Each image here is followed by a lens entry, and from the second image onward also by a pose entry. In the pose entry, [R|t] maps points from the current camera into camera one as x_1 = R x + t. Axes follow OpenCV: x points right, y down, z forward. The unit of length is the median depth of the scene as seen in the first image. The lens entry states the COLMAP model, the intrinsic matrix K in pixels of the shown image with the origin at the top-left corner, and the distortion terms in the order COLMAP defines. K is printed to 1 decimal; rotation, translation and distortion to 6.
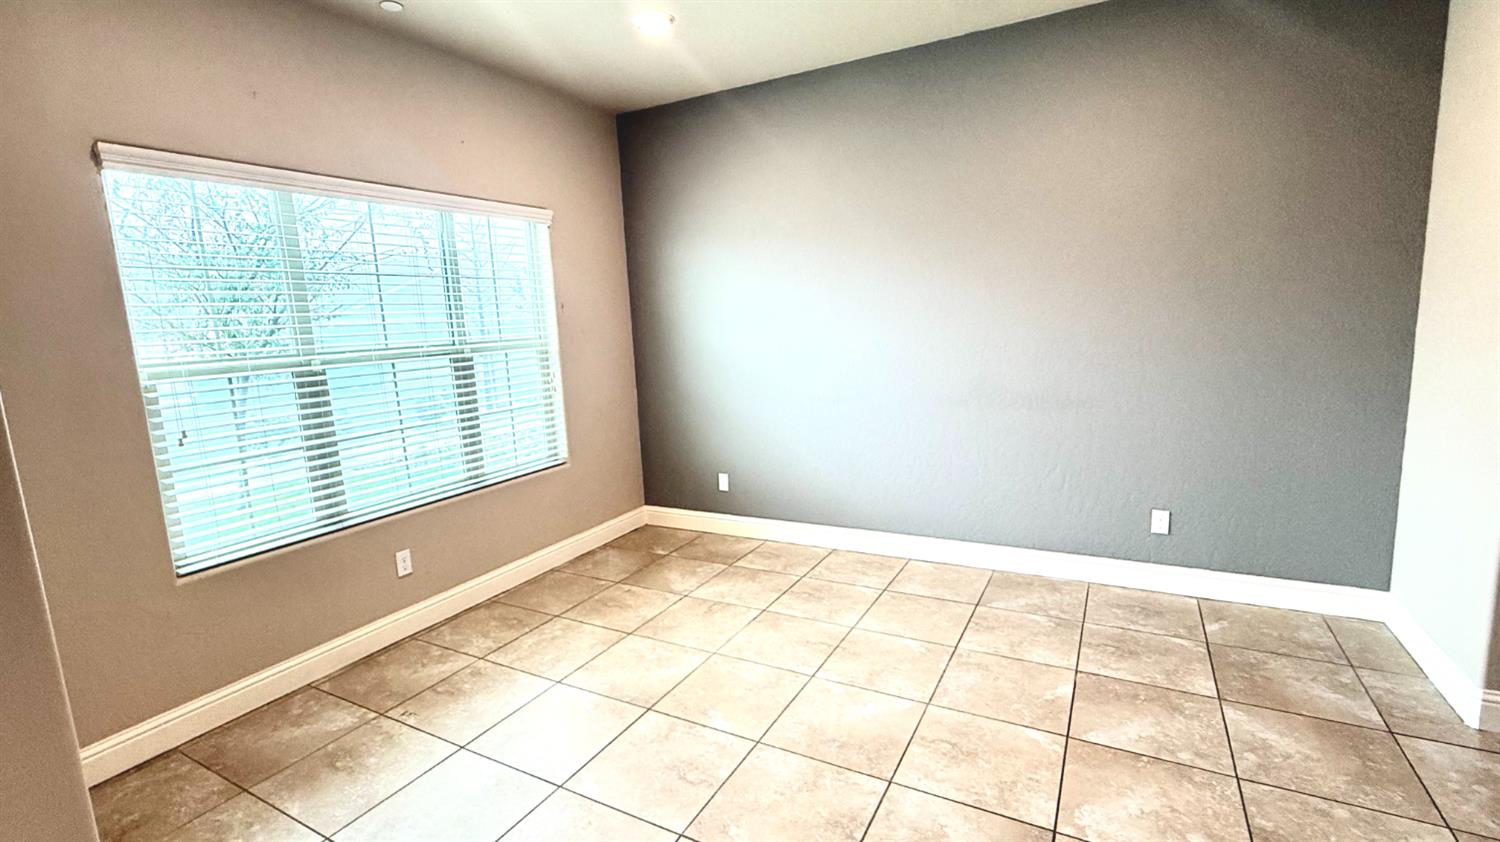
lens RADIAL K [[675.2, 0, 750.0], [0, 675.2, 421.0], [0, 0, 1]] dist [-0.001602, 0.000316]
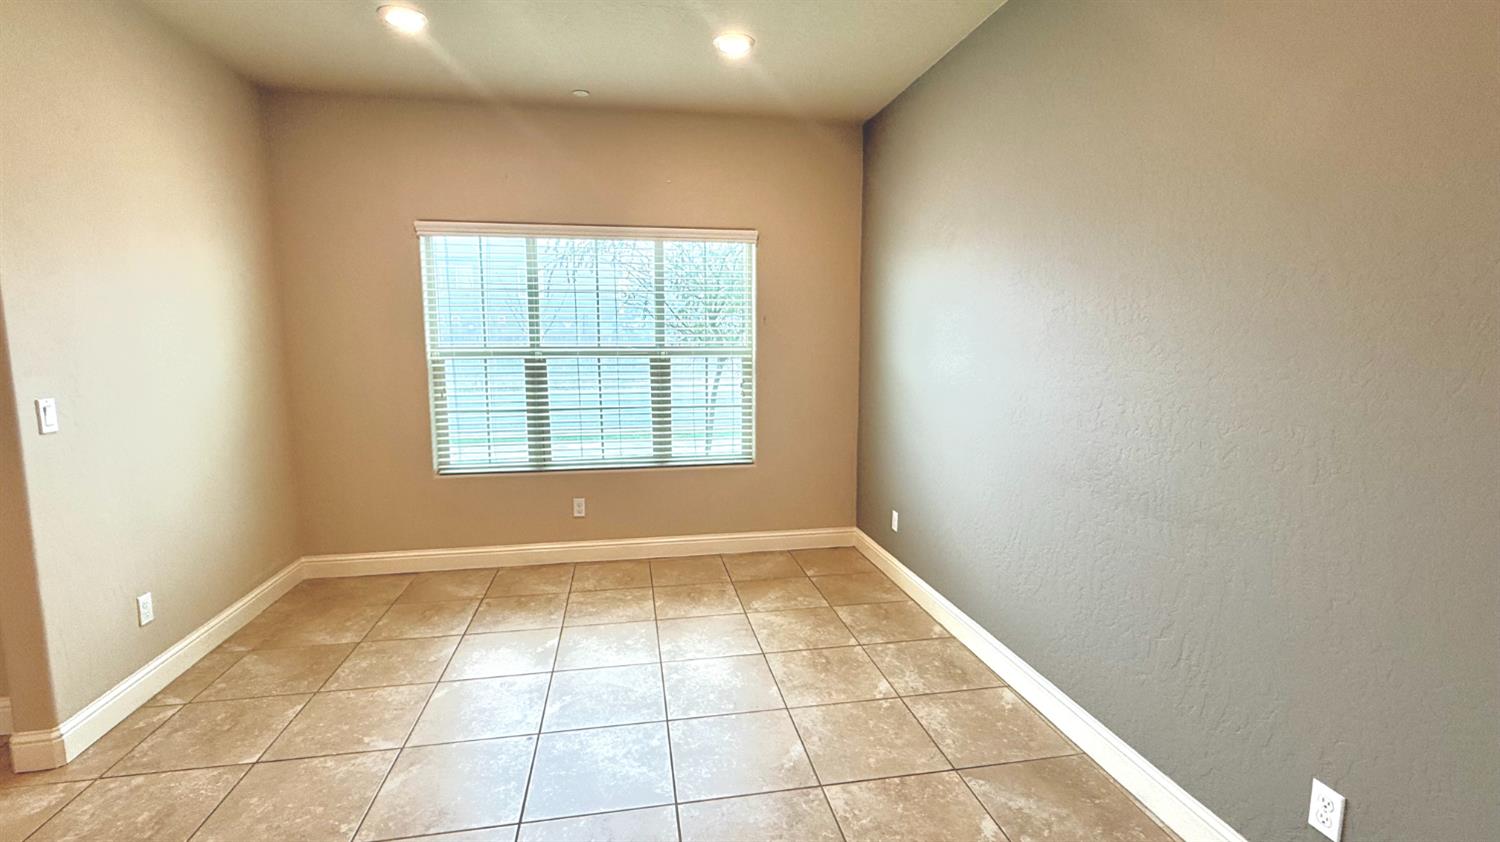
lens RADIAL K [[685.6, 0, 752.1], [0, 685.6, 408.5], [0, 0, 1]] dist [-0.003386, -0.000022]
pose [[0.636278, 0.134152, -0.759706, 0.650243], [-0.149625, 0.987525, 0.049065, -0.092044], [0.756810, 0.082452, 0.648413, 0.334465]]
